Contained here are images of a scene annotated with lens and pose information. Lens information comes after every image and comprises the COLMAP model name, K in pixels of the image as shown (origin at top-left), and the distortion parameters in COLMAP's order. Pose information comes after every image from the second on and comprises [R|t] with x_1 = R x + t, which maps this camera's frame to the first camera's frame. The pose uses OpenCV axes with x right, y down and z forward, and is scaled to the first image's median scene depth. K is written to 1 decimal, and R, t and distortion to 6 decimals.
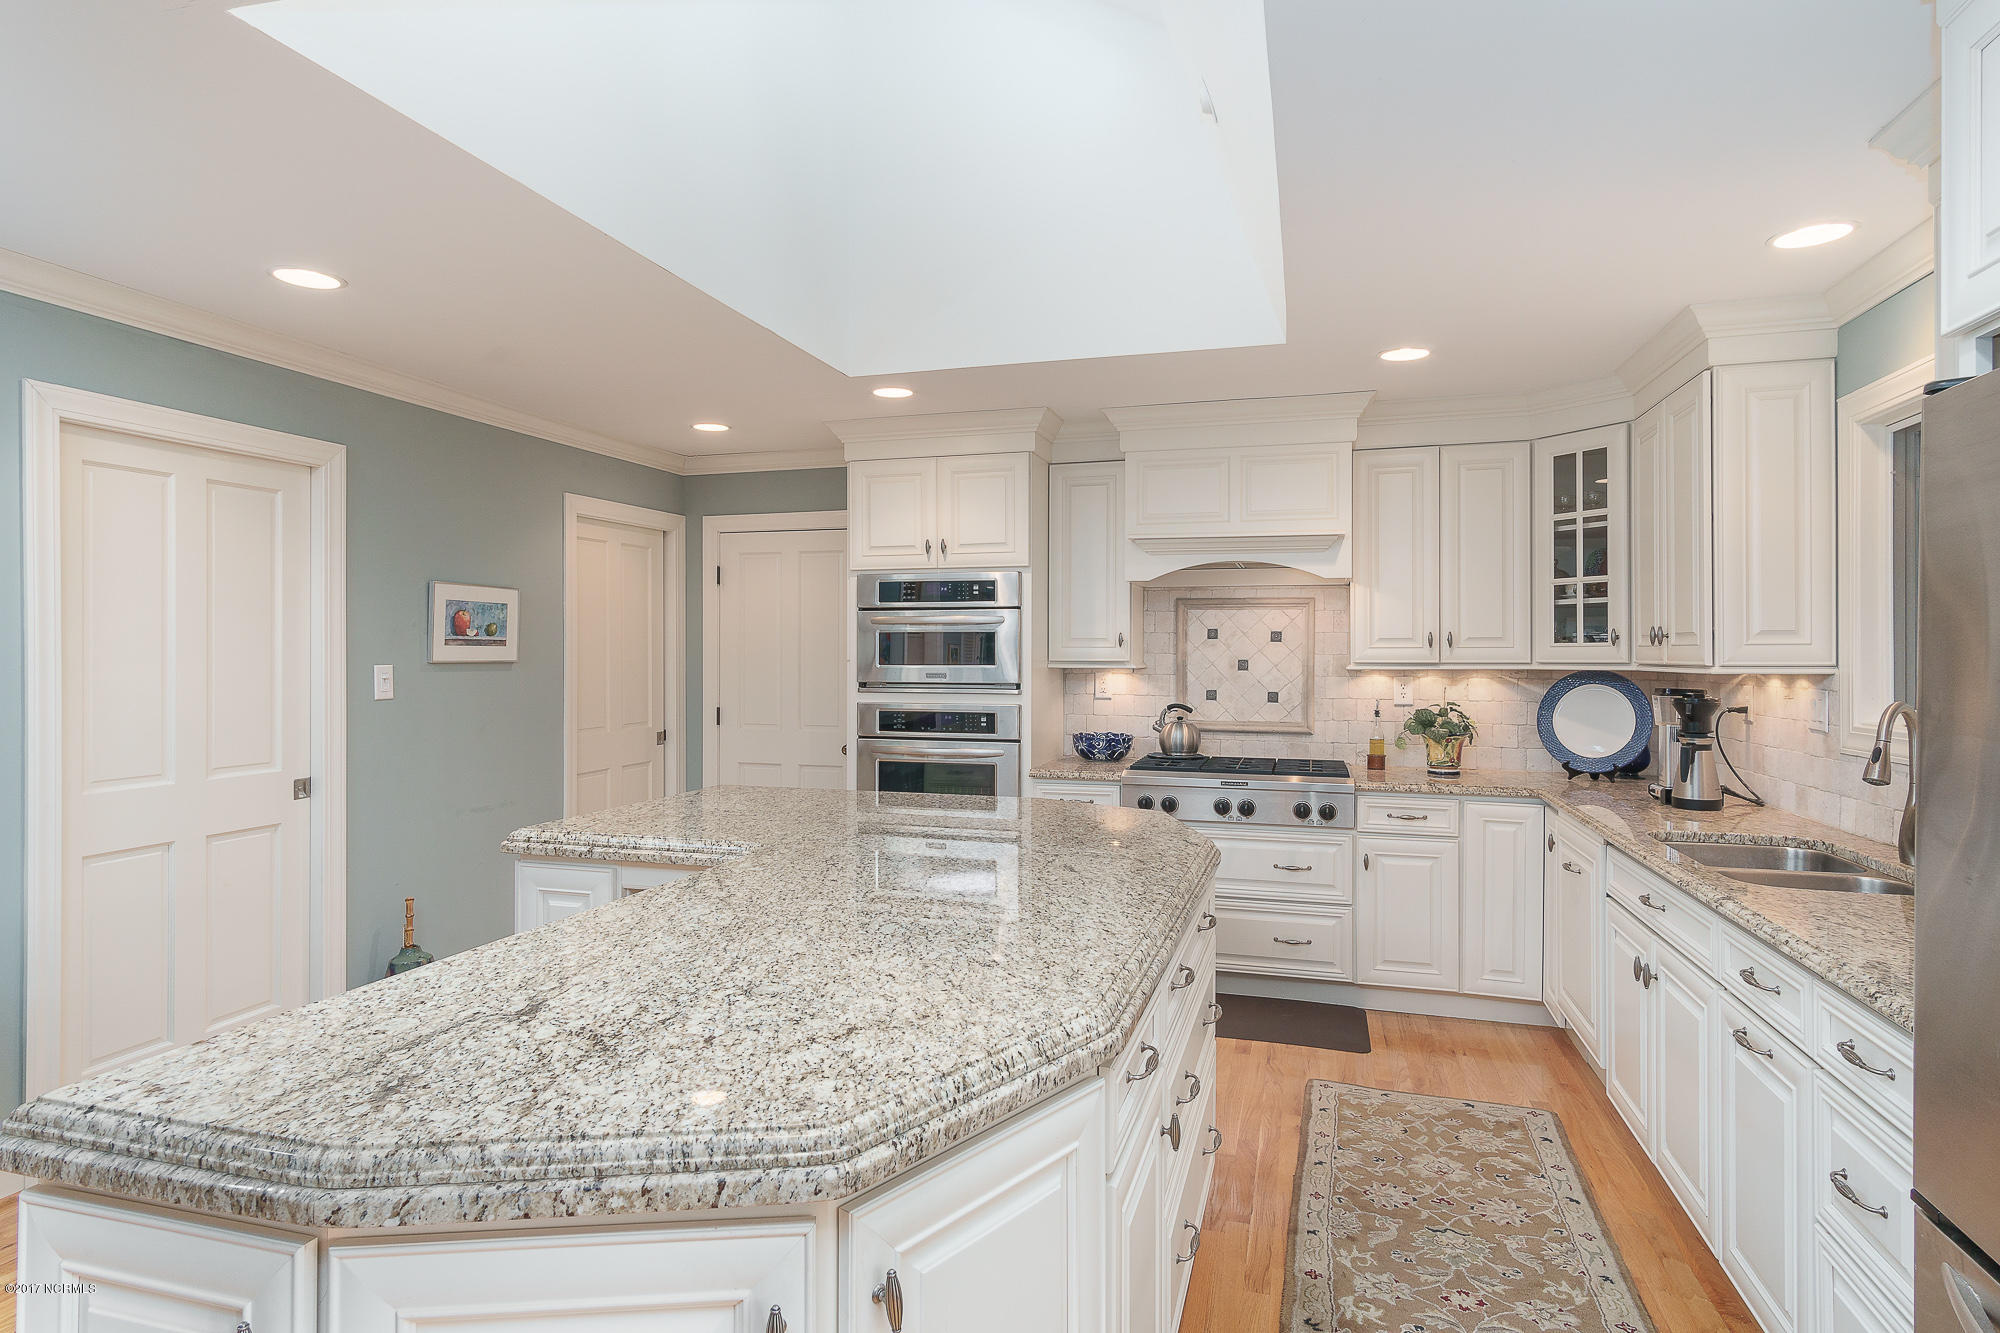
lens RADIAL K [[1062.7, 0, 998.8], [0, 1062.7, 653.3], [0, 0, 1]] dist [0.005989, 0.000287]
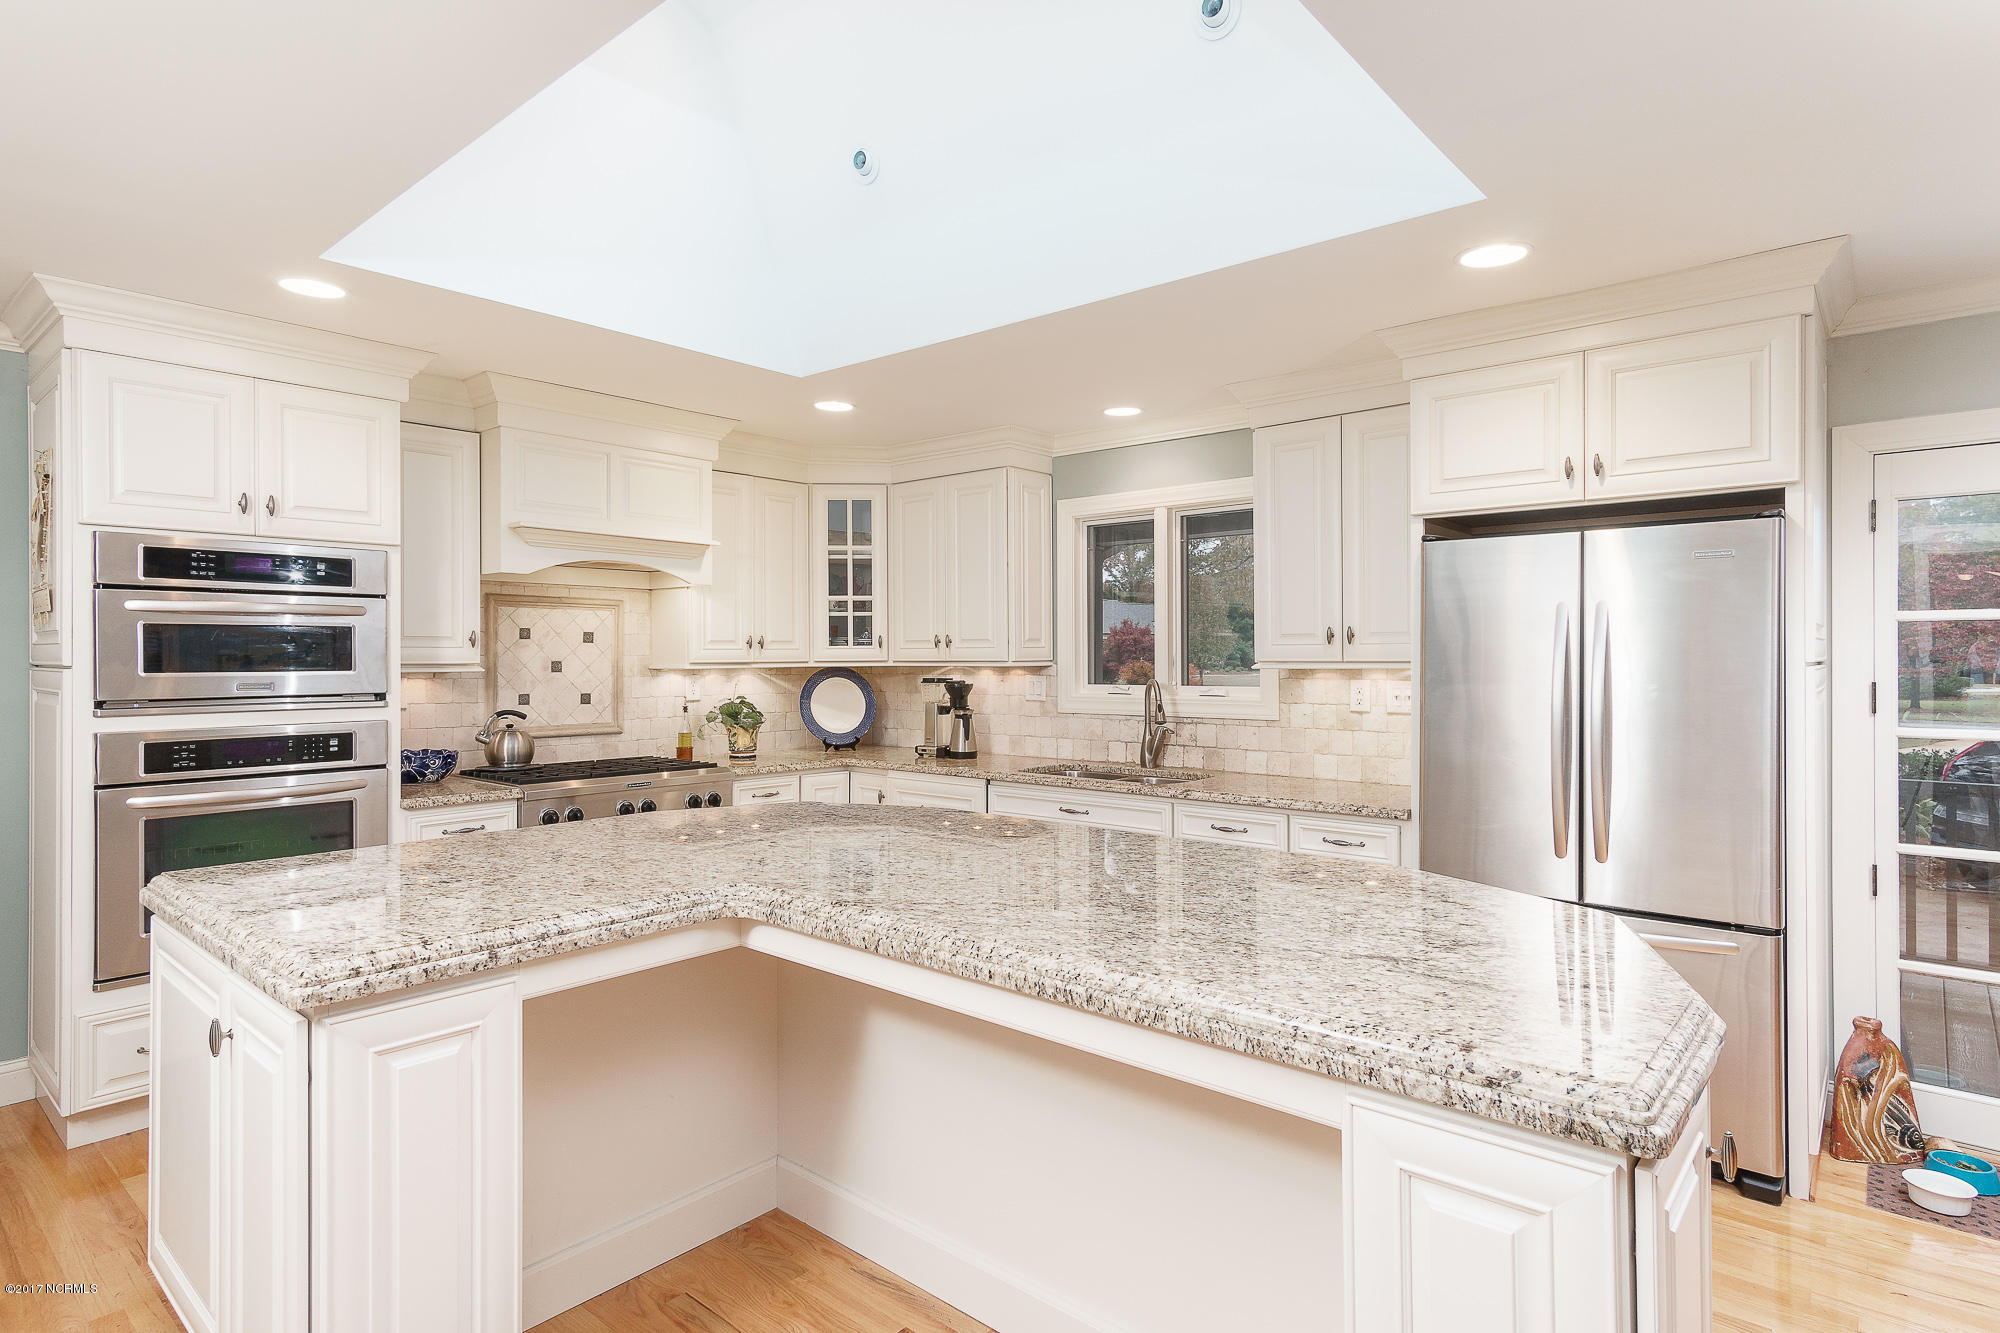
lens RADIAL K [[1062.7, 0, 953.1], [0, 1062.7, 659.3], [0, 0, 1]] dist [0.005989, 0.000287]
pose [[0.430812, -0.005546, 0.902425, -0.513061], [0.002941, 0.999984, 0.004742, 0.001047], [-0.902437, 0.000611, 0.430821, 0.281549]]
